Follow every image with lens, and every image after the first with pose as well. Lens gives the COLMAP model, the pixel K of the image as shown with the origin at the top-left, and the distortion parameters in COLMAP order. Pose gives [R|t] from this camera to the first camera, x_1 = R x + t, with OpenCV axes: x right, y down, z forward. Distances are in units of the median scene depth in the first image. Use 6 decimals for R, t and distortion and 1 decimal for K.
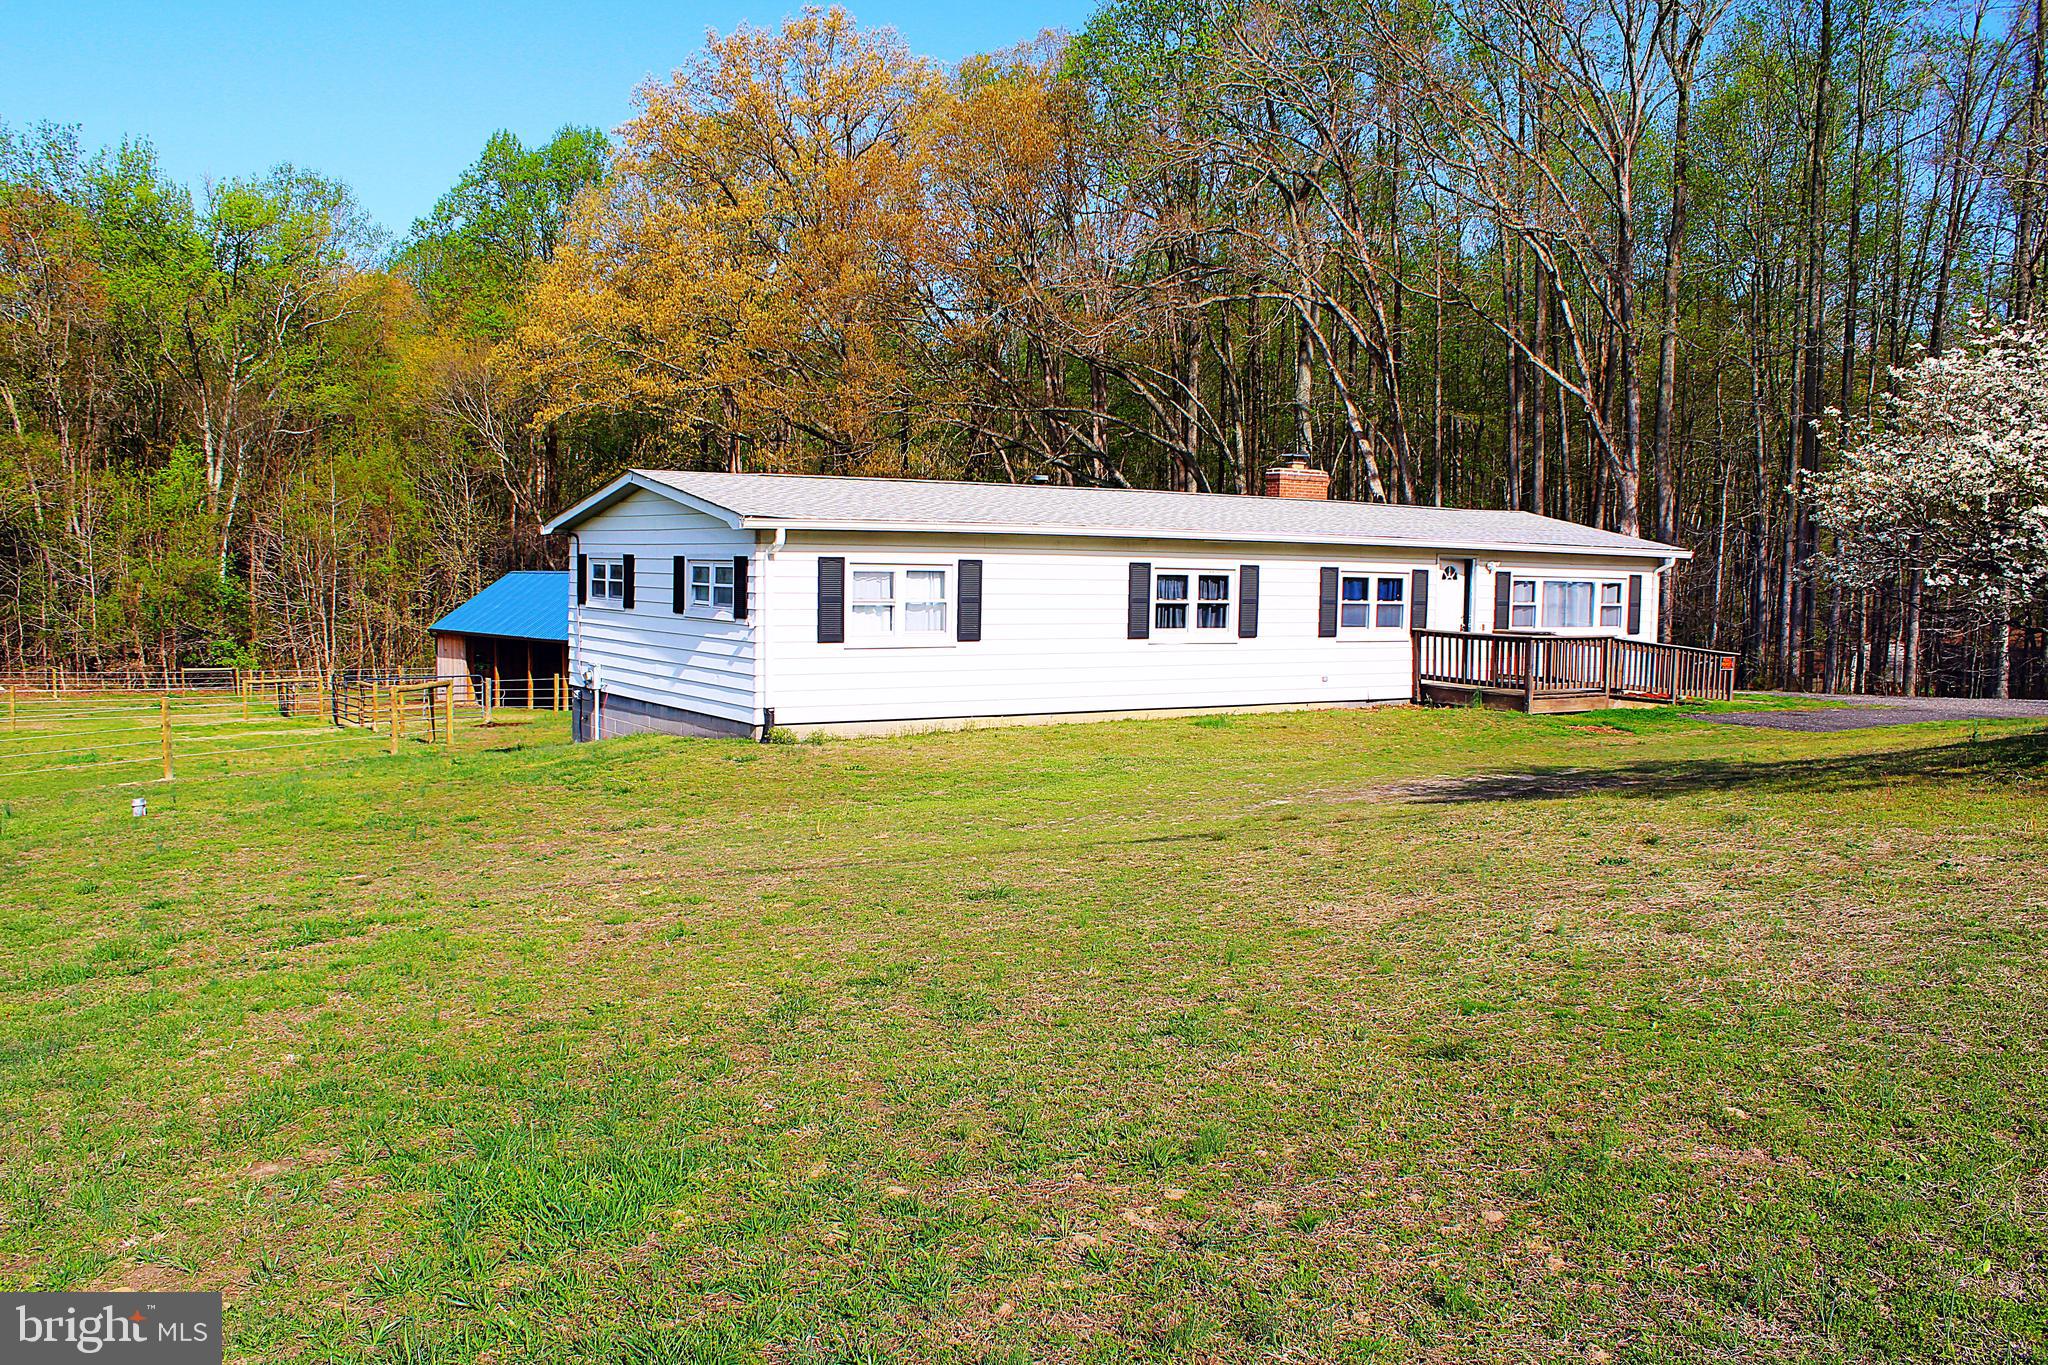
lens RADIAL K [[1732.9, 0, 1027.7], [0, 1732.9, 694.0], [0, 0, 1]] dist [-0.138076, 0.103684]
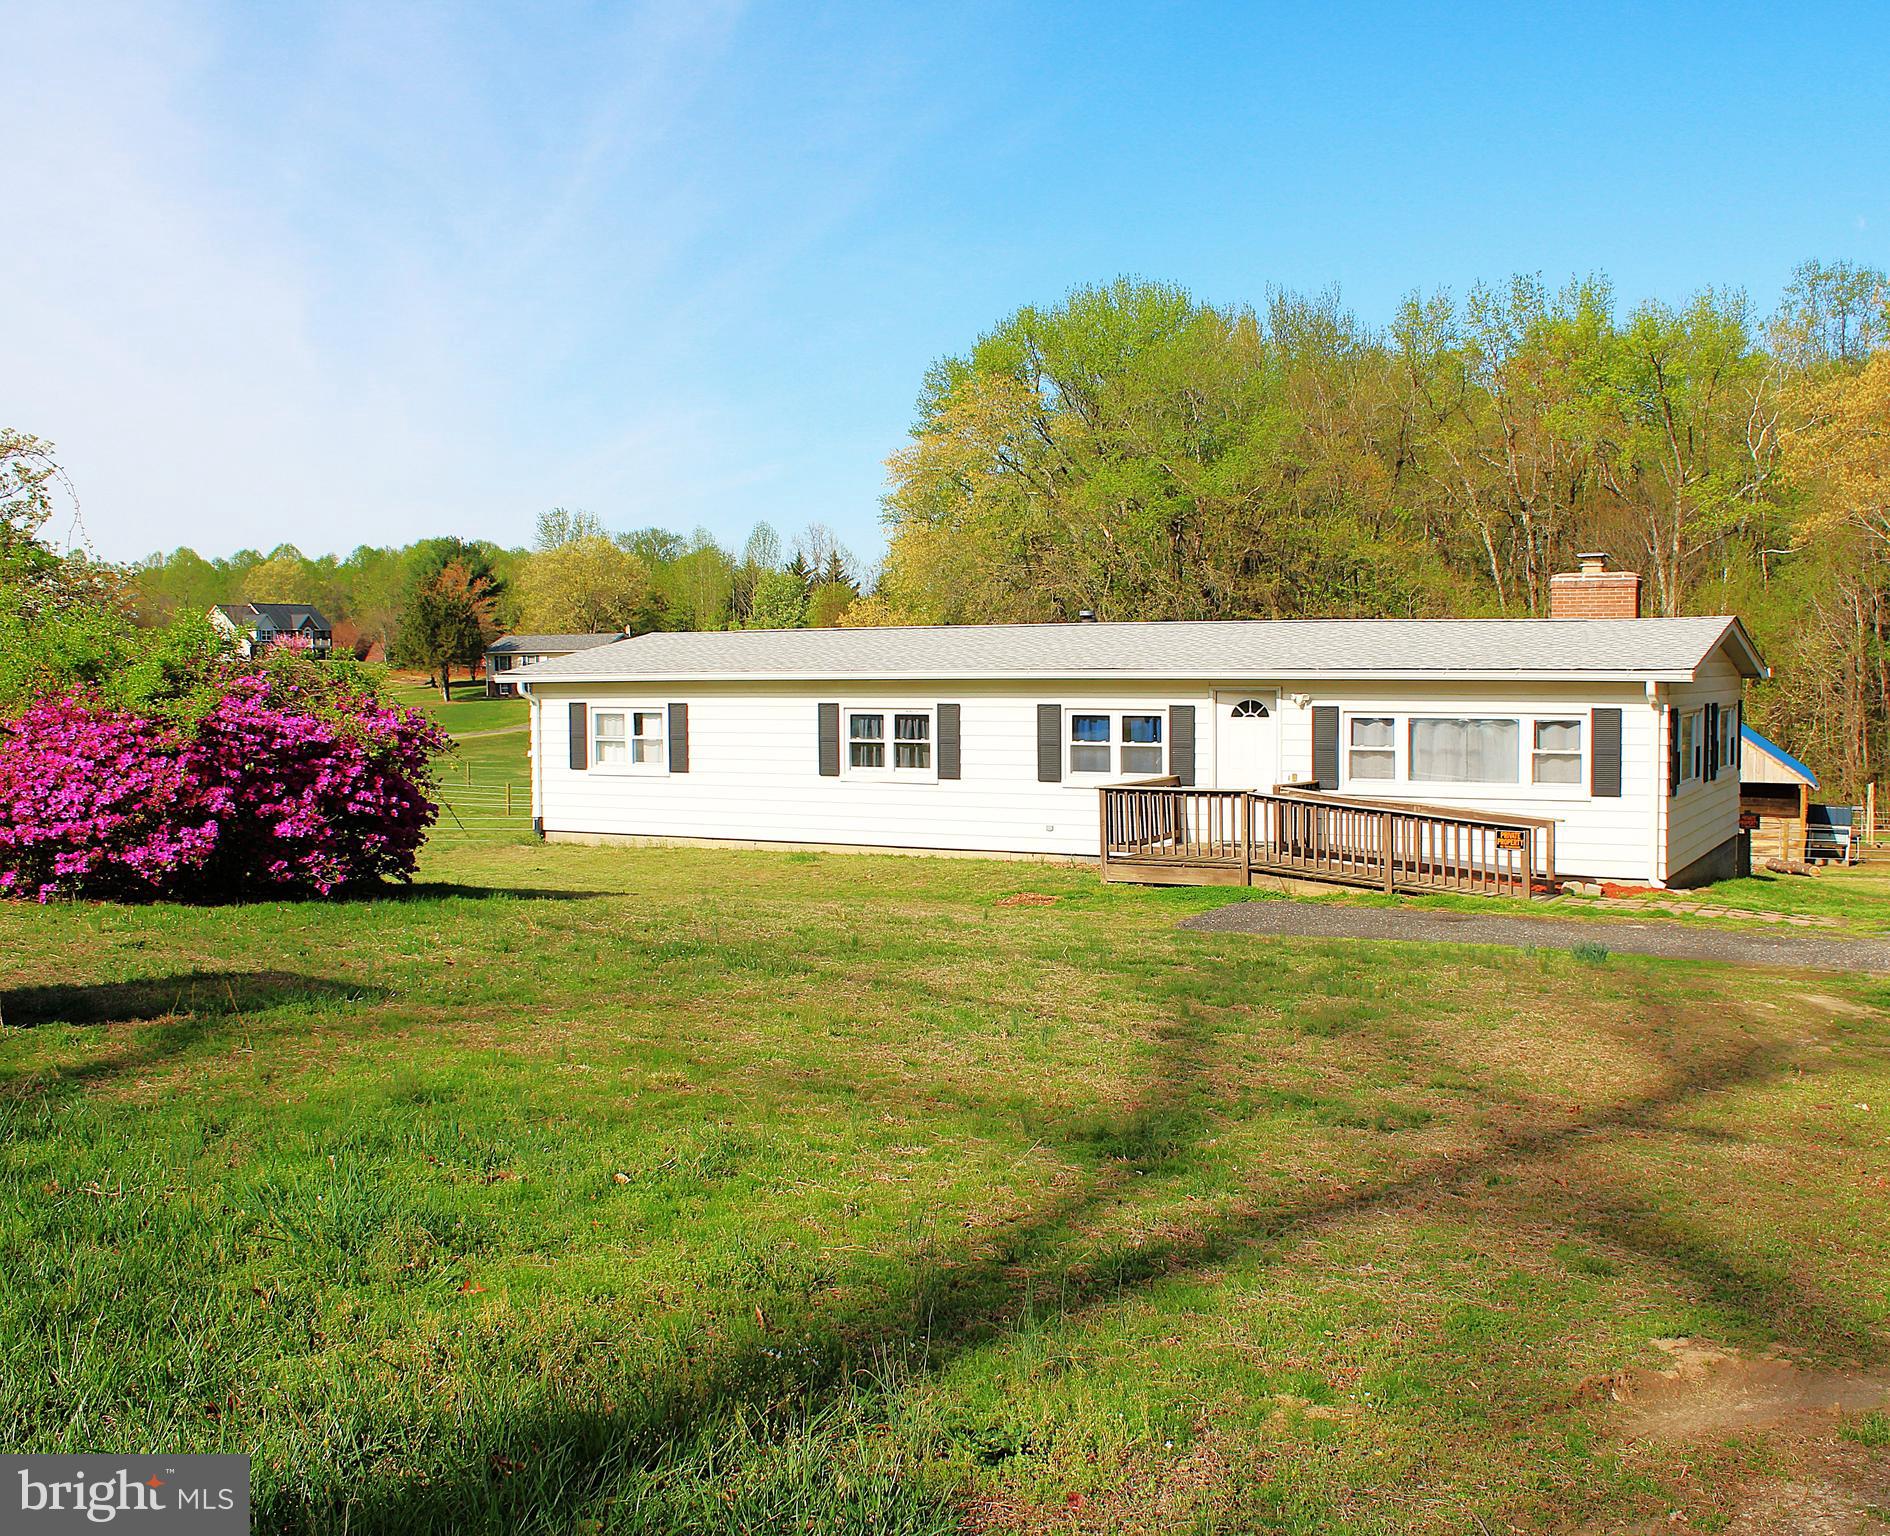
lens RADIAL K [[1982.3, 0, 995.1], [0, 1982.3, 797.8], [0, 0, 1]] dist [-0.135822, 0.000000]
pose [[0.456498, 0.034156, -0.889068, 1.043342], [-0.054956, 0.998437, 0.010140, -0.032010], [0.888025, 0.044230, 0.457662, 0.475011]]
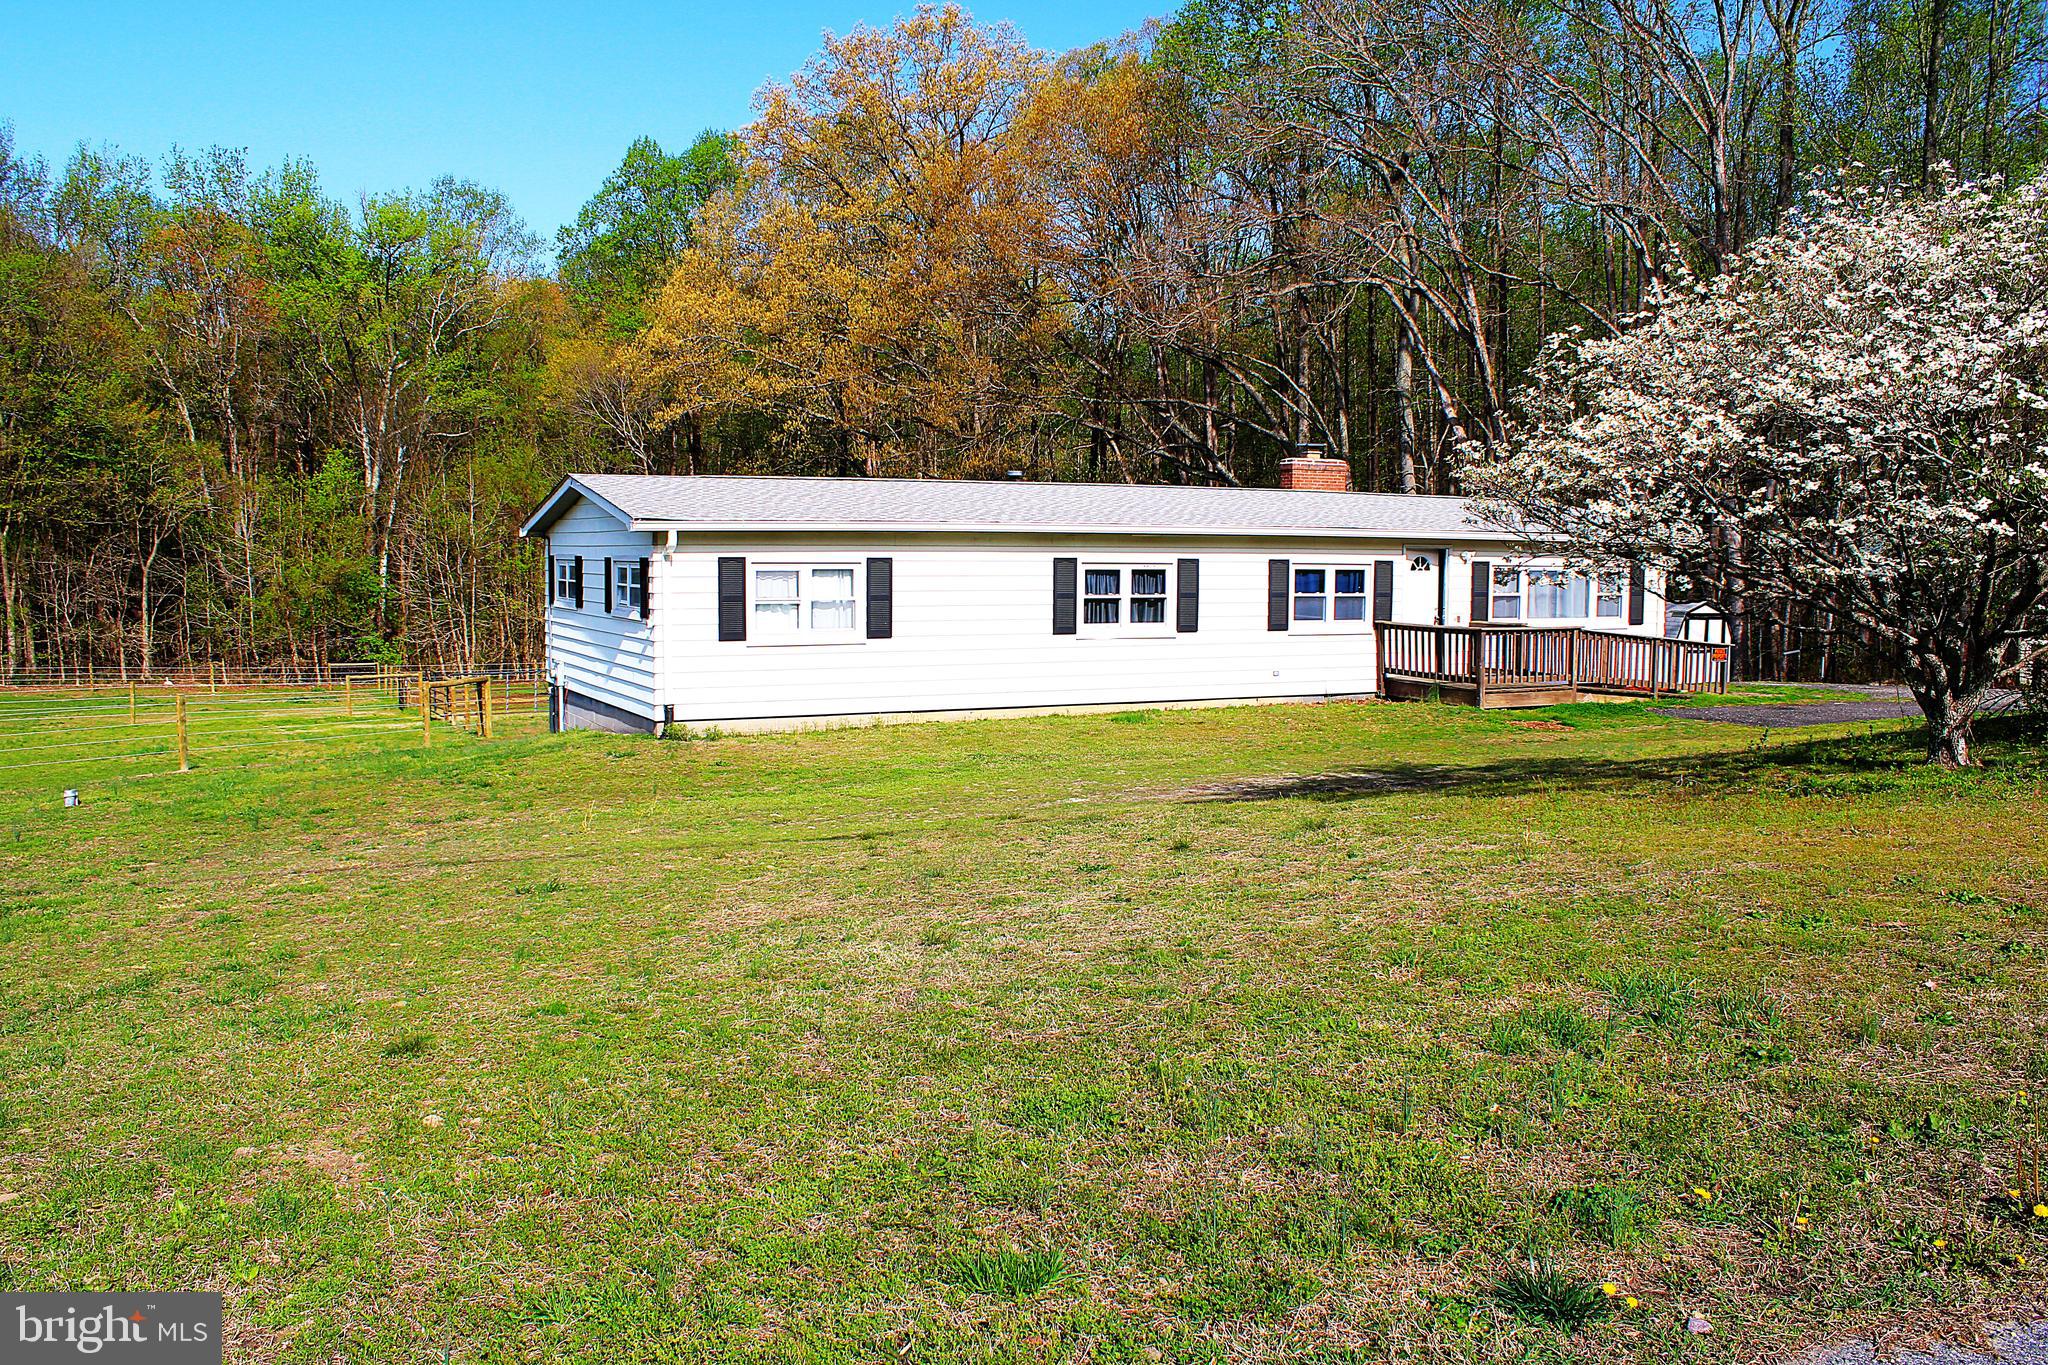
lens RADIAL K [[1732.9, 0, 1025.3], [0, 1732.9, 696.6], [0, 0, 1]] dist [-0.138076, 0.103684]
pose [[0.993060, -0.001707, -0.117596, 0.140123], [0.002550, 0.999972, 0.007024, -0.002644], [0.117581, -0.007275, 0.993037, 0.003617]]
